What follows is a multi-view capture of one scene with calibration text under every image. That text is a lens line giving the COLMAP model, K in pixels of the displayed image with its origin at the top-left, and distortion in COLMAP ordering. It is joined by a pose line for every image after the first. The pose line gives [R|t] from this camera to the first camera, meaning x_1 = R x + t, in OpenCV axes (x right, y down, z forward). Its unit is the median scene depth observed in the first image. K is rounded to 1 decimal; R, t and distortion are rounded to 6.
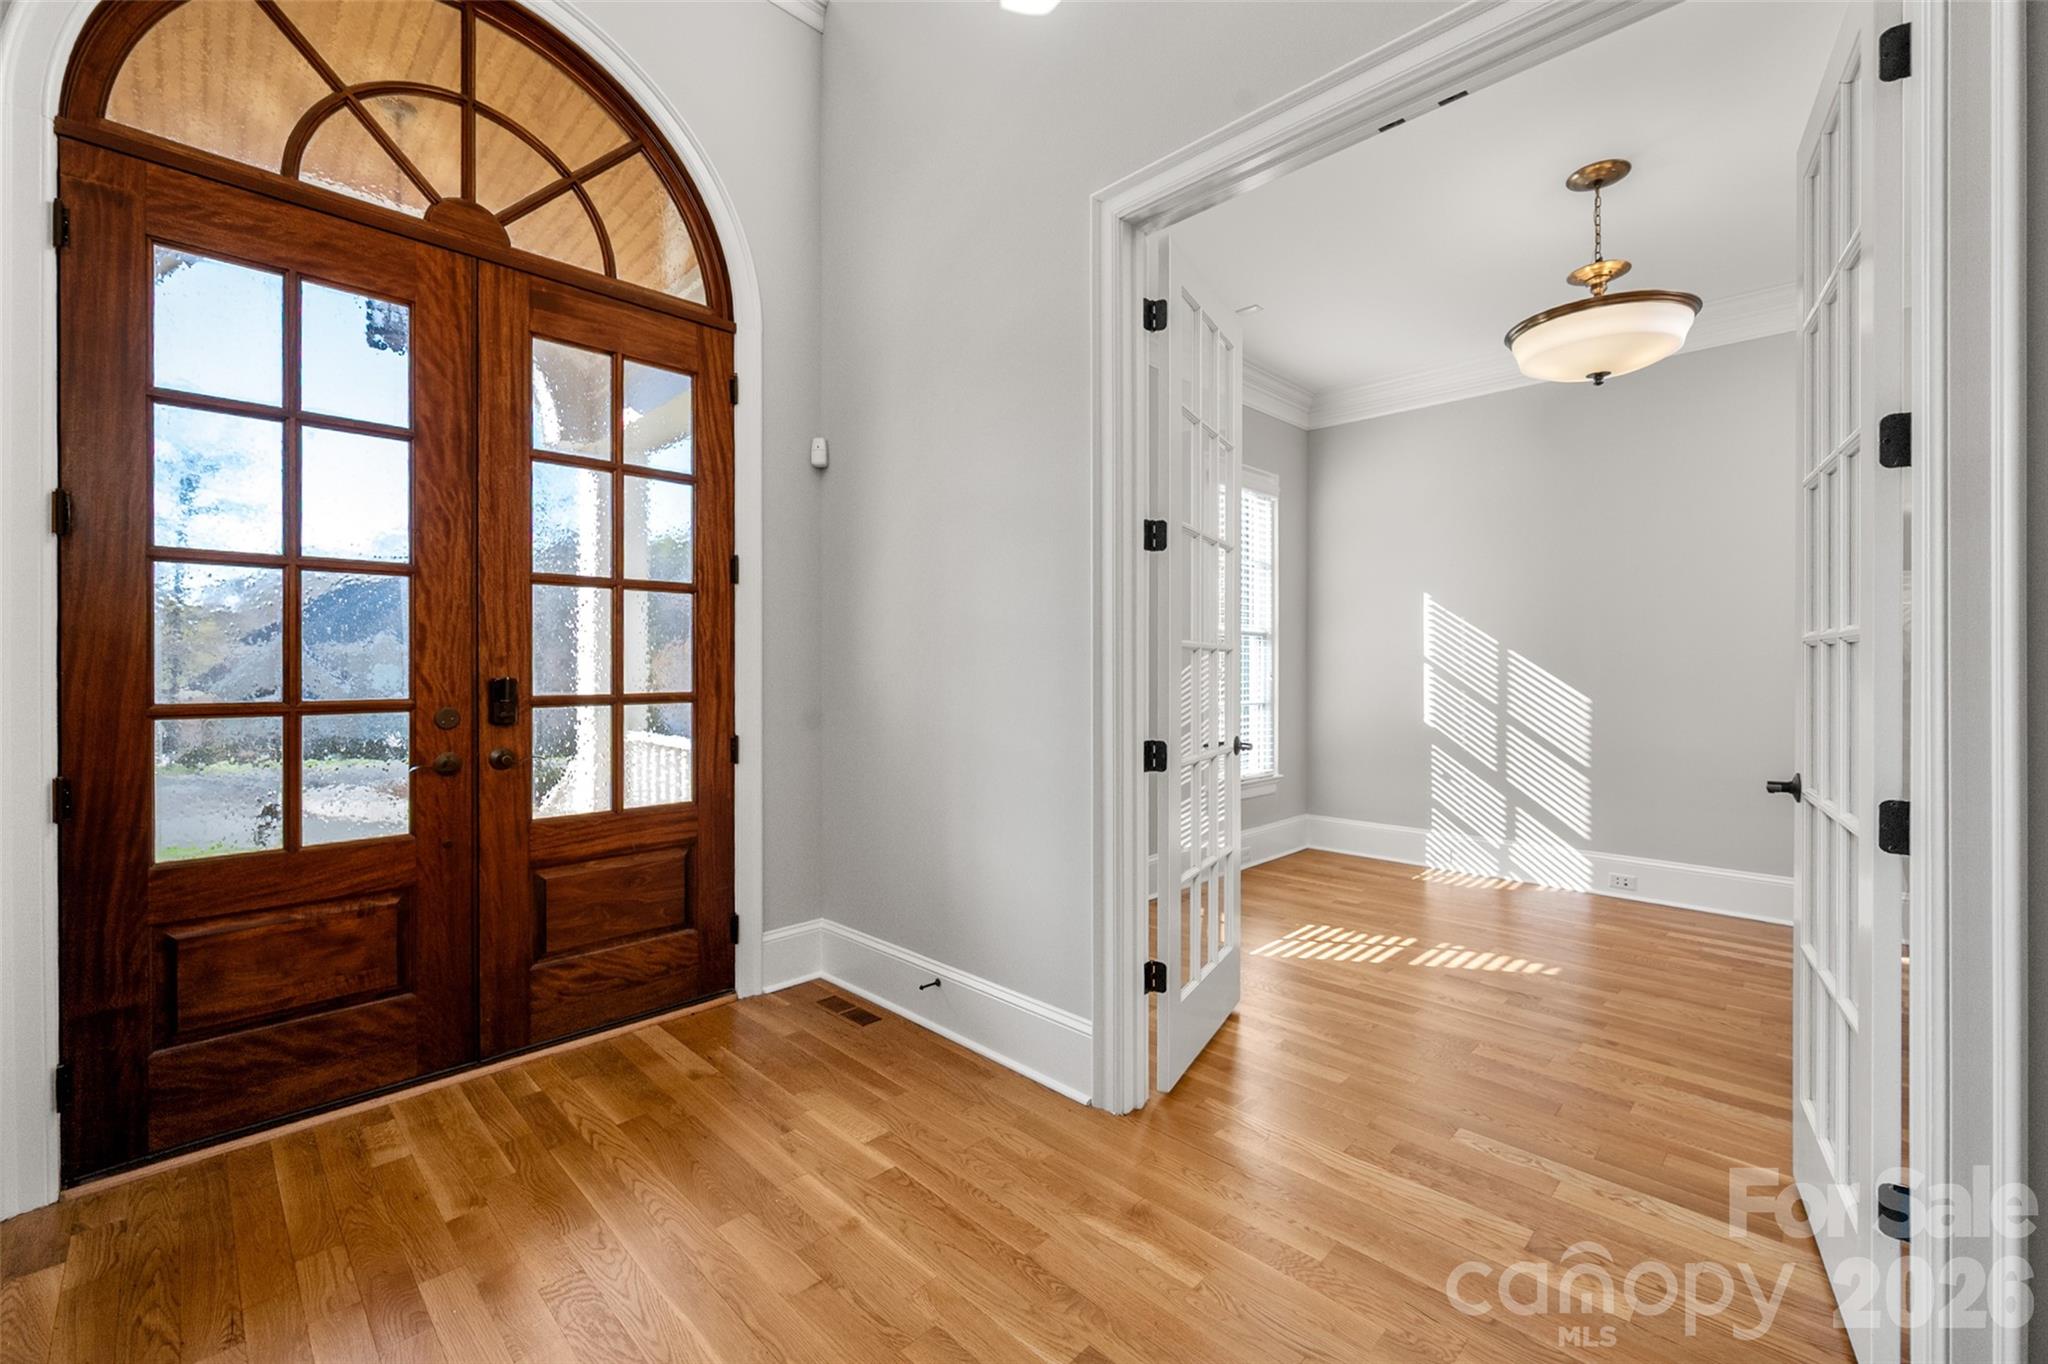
lens RADIAL K [[820.8, 0, 1022.8], [0, 820.8, 676.6], [0, 0, 1]] dist [0.001352, -0.000142]
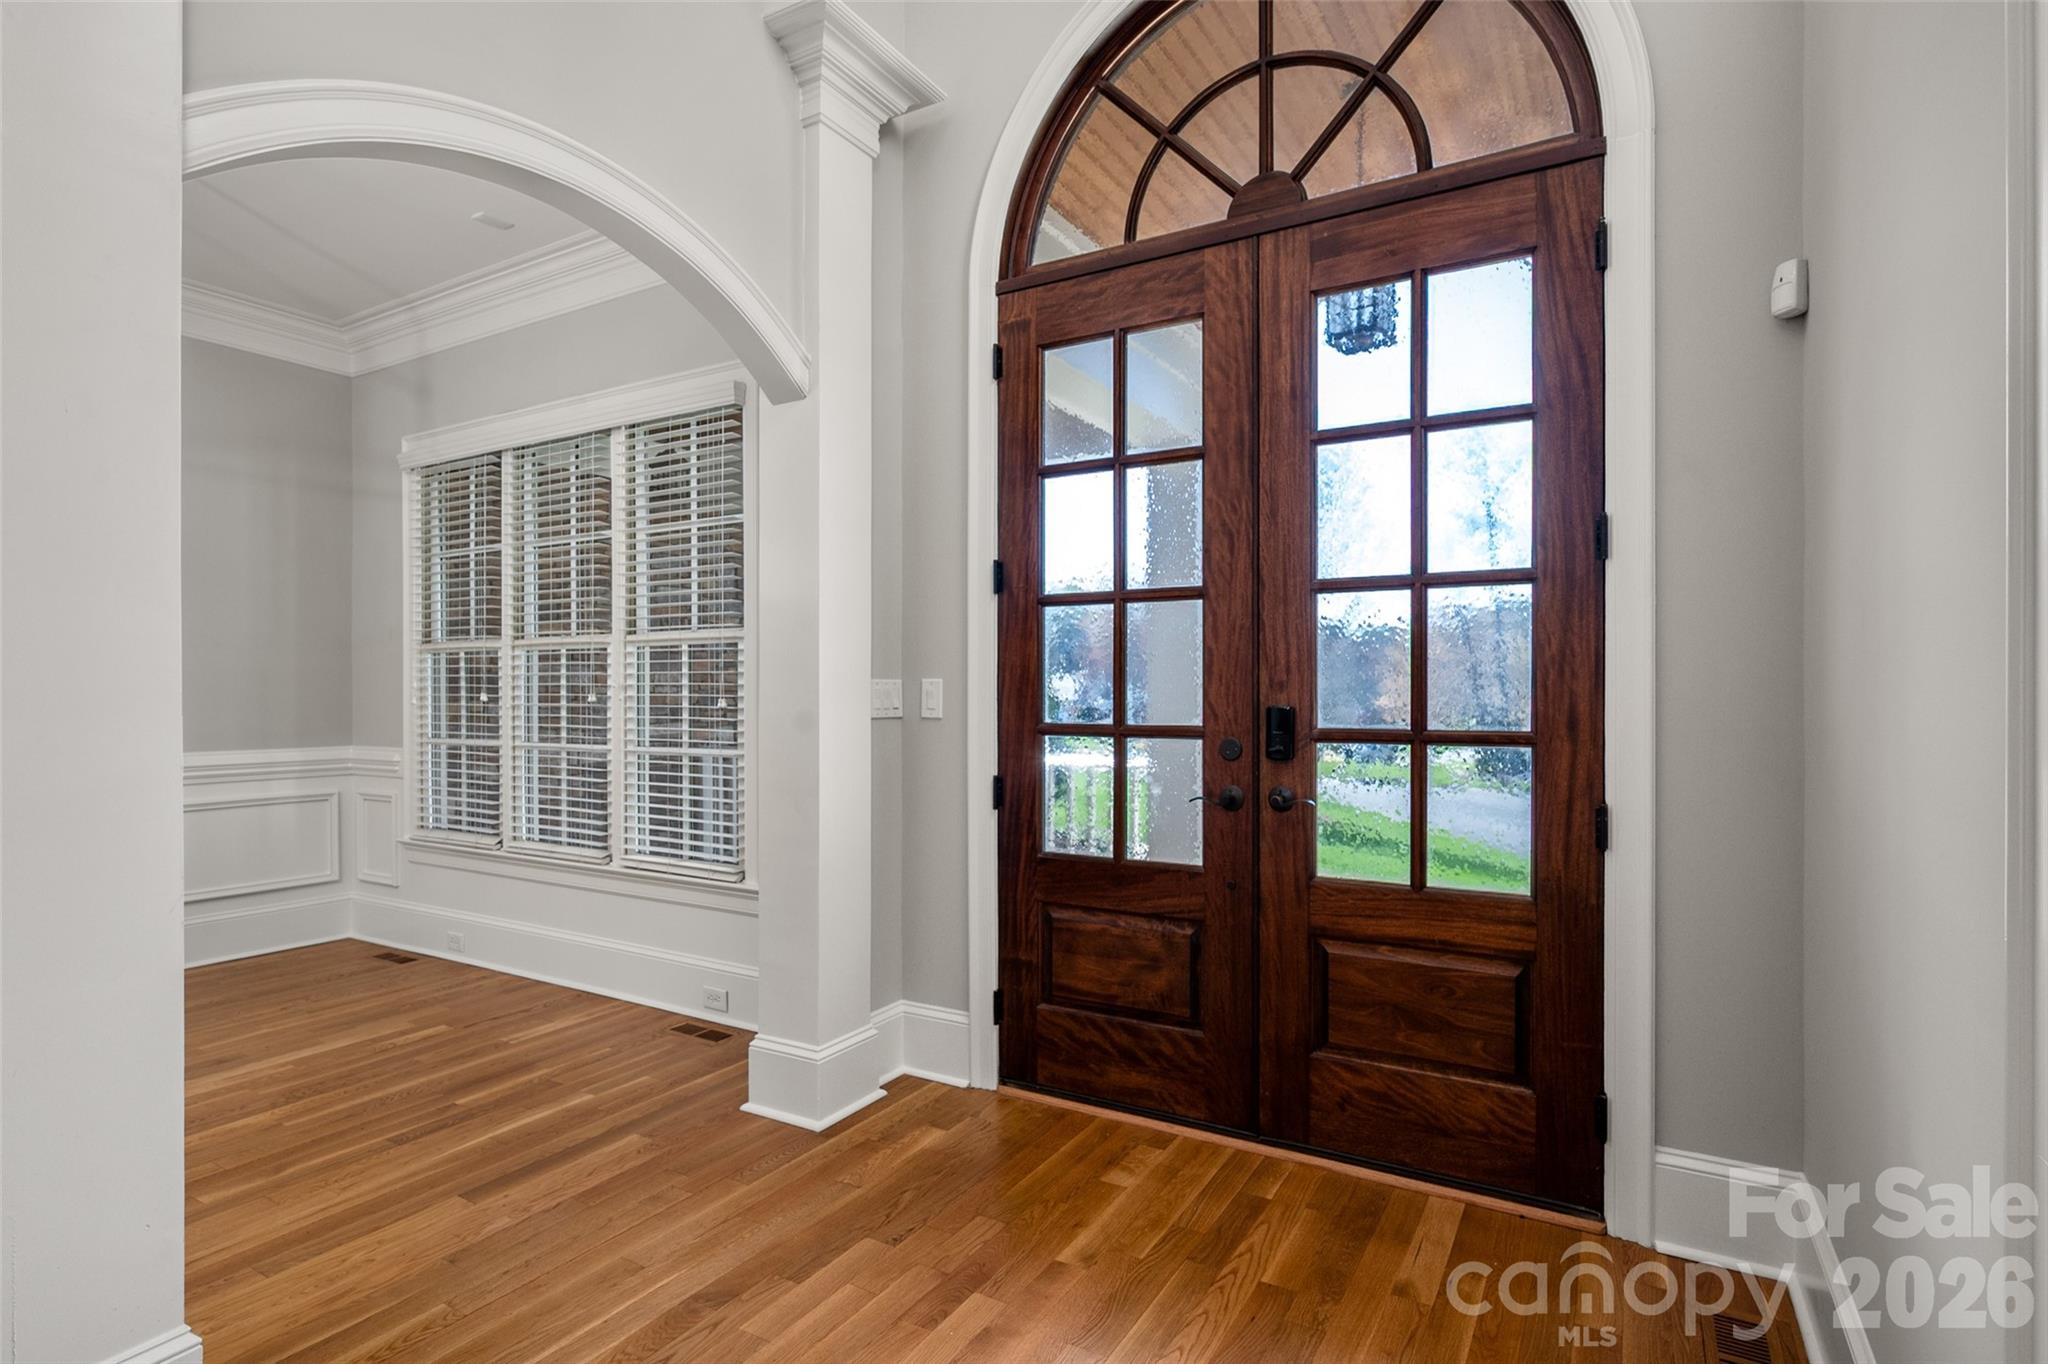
lens RADIAL K [[1029.6, 0, 1018.3], [0, 1029.6, 680.9], [0, 0, 1]] dist [-0.006153, 0.001358]
pose [[0.255904, 0.002955, -0.966698, 0.327633], [-0.004708, 0.999987, 0.001810, -0.024066], [0.966691, 0.004088, 0.255914, 0.433295]]
